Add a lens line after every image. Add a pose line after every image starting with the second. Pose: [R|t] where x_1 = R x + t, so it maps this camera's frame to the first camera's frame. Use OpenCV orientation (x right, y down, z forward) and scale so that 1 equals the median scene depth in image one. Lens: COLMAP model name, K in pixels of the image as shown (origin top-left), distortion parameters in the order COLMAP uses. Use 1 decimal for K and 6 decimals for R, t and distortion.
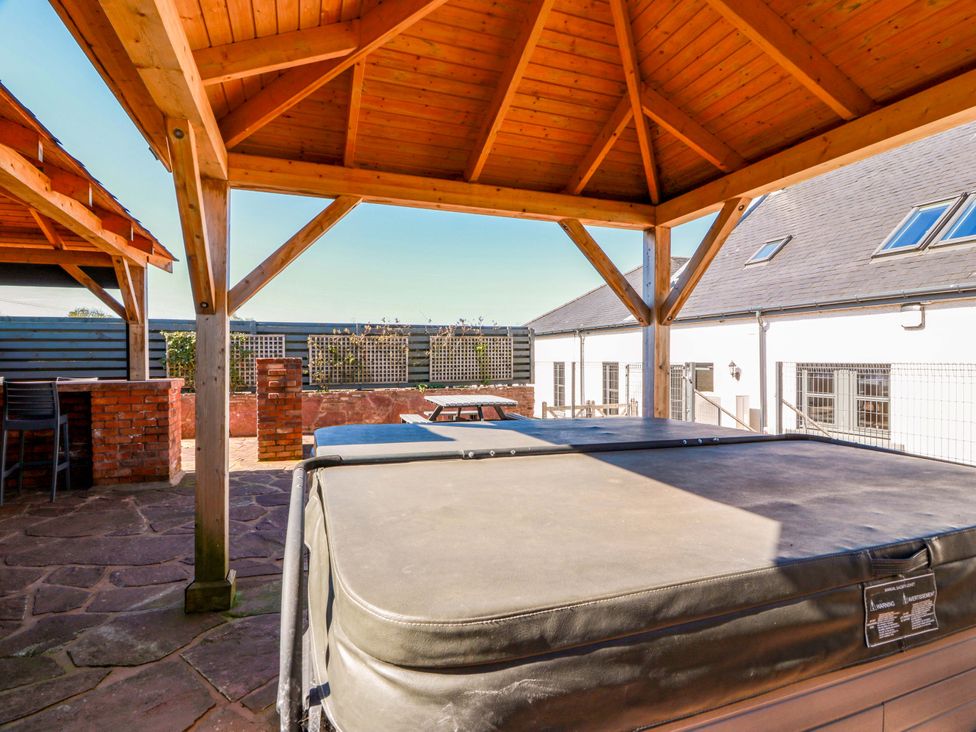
lens RADIAL K [[506.5, 0, 486.9], [0, 506.5, 362.2], [0, 0, 1]] dist [-0.012168, -0.003817]
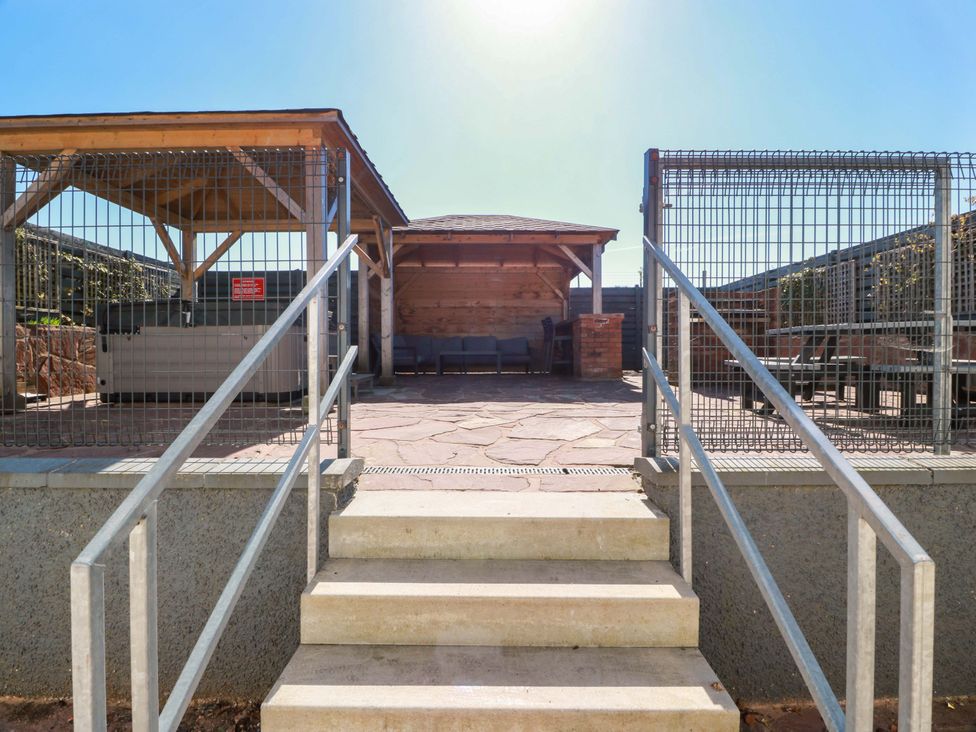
lens RADIAL K [[506.5, 0, 490.5], [0, 506.5, 362.2], [0, 0, 1]] dist [-0.012168, -0.003817]
pose [[-0.357076, 0.014782, -0.933958, 0.513214], [-0.000508, 0.999872, 0.016020, 0.088357], [0.934075, 0.006195, -0.357023, 0.708294]]
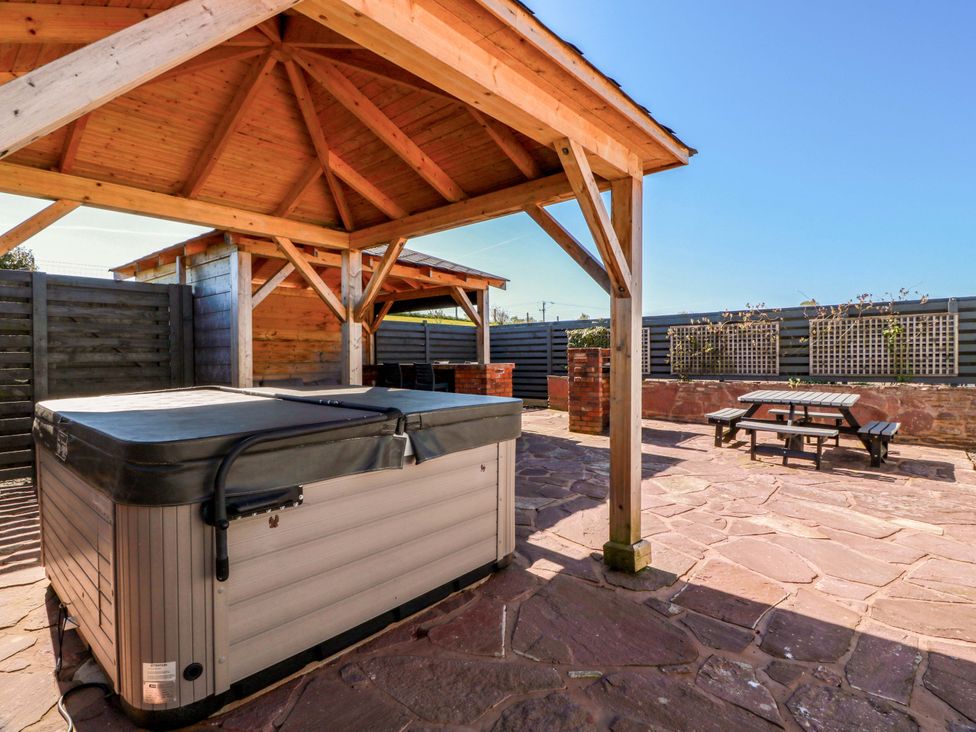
lens RADIAL K [[506.5, 0, 486.2], [0, 506.5, 364.5], [0, 0, 1]] dist [-0.012168, -0.003817]
pose [[0.480837, 0.011983, -0.876728, 0.370420], [0.001055, 0.999898, 0.014245, 0.009184], [0.876810, -0.007774, 0.480775, 0.153961]]
